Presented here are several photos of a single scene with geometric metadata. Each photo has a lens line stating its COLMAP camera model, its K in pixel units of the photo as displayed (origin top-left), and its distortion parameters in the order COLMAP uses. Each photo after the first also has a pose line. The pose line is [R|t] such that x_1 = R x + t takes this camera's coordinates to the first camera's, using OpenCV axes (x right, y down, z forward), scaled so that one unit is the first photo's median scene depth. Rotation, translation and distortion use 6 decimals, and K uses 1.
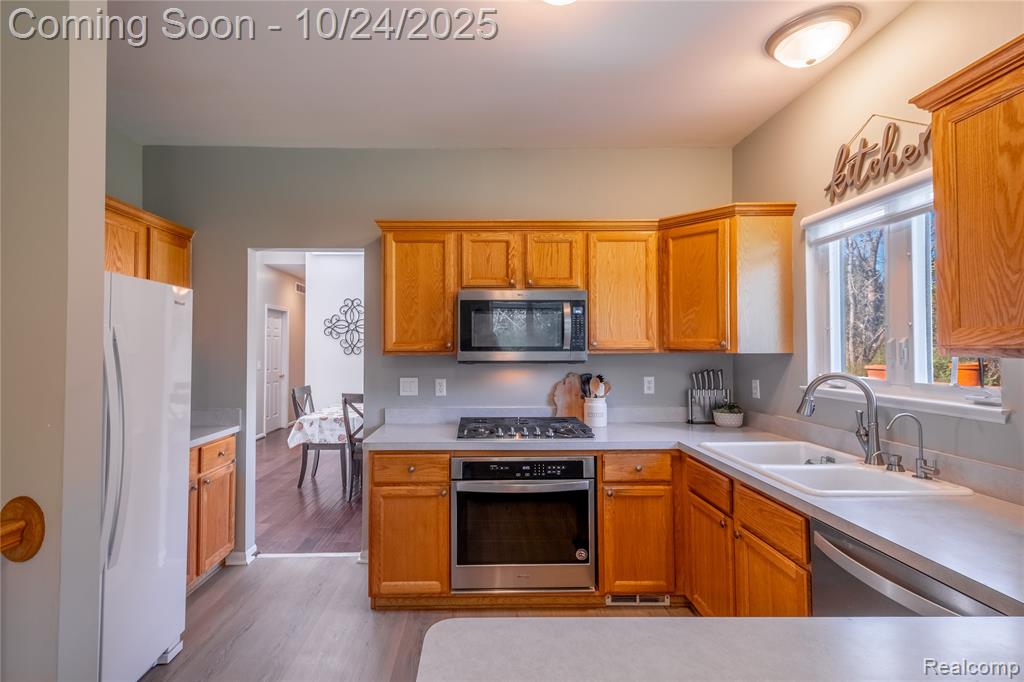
lens RADIAL K [[447.2, 0, 479.6], [0, 447.2, 341.6], [0, 0, 1]] dist [0.011599, -0.004590]
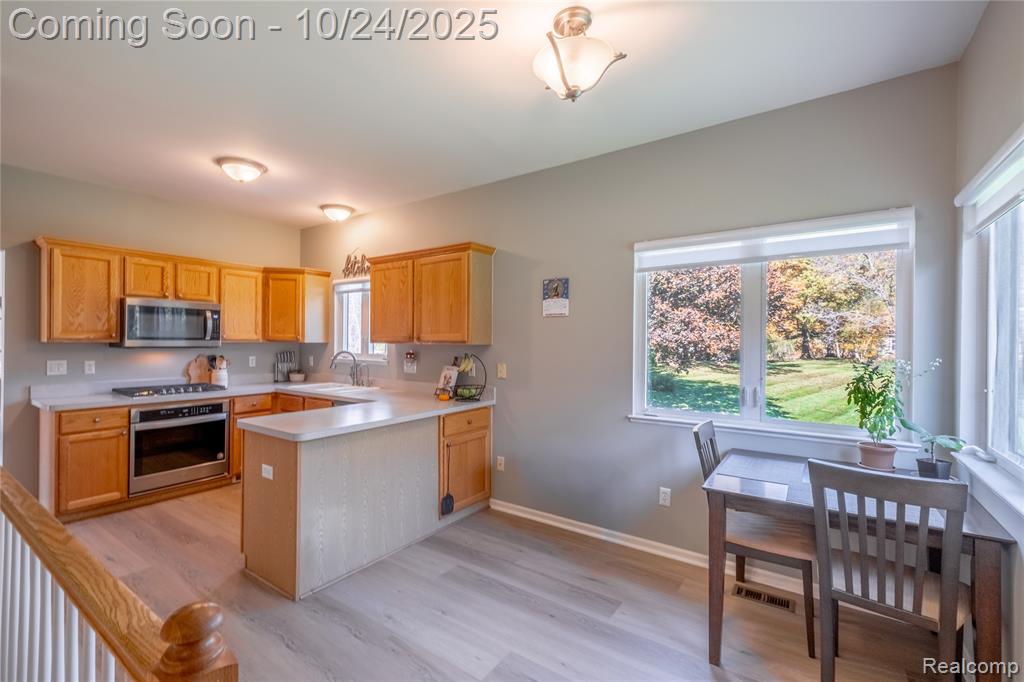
lens RADIAL K [[447.2, 0, 505.2], [0, 447.2, 344.7], [0, 0, 1]] dist [0.011599, -0.004590]
pose [[0.549989, 0.003051, 0.835166, -0.582937], [-0.026589, 0.999550, 0.013859, -0.015224], [-0.834748, -0.029828, 0.549823, -0.822261]]
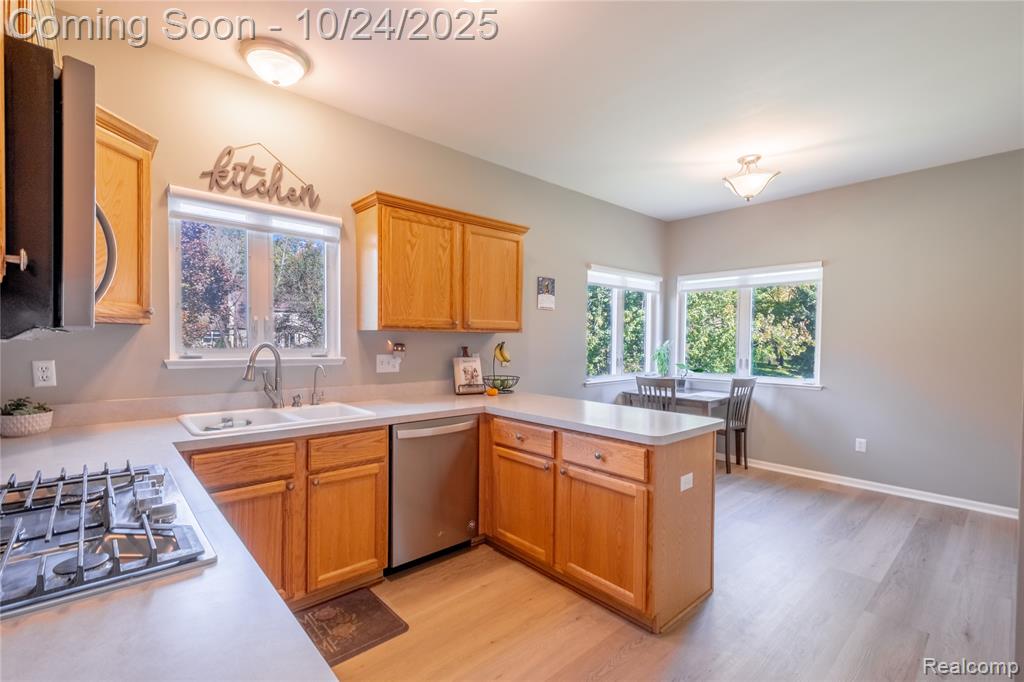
lens RADIAL K [[447.2, 0, 513.7], [0, 447.2, 344.8], [0, 0, 1]] dist [0.011599, -0.004590]
pose [[-0.697256, -0.003213, 0.716815, -0.425973], [-0.012019, 0.999902, -0.007209, 0.054732], [-0.716721, -0.013642, -0.697226, 1.051143]]
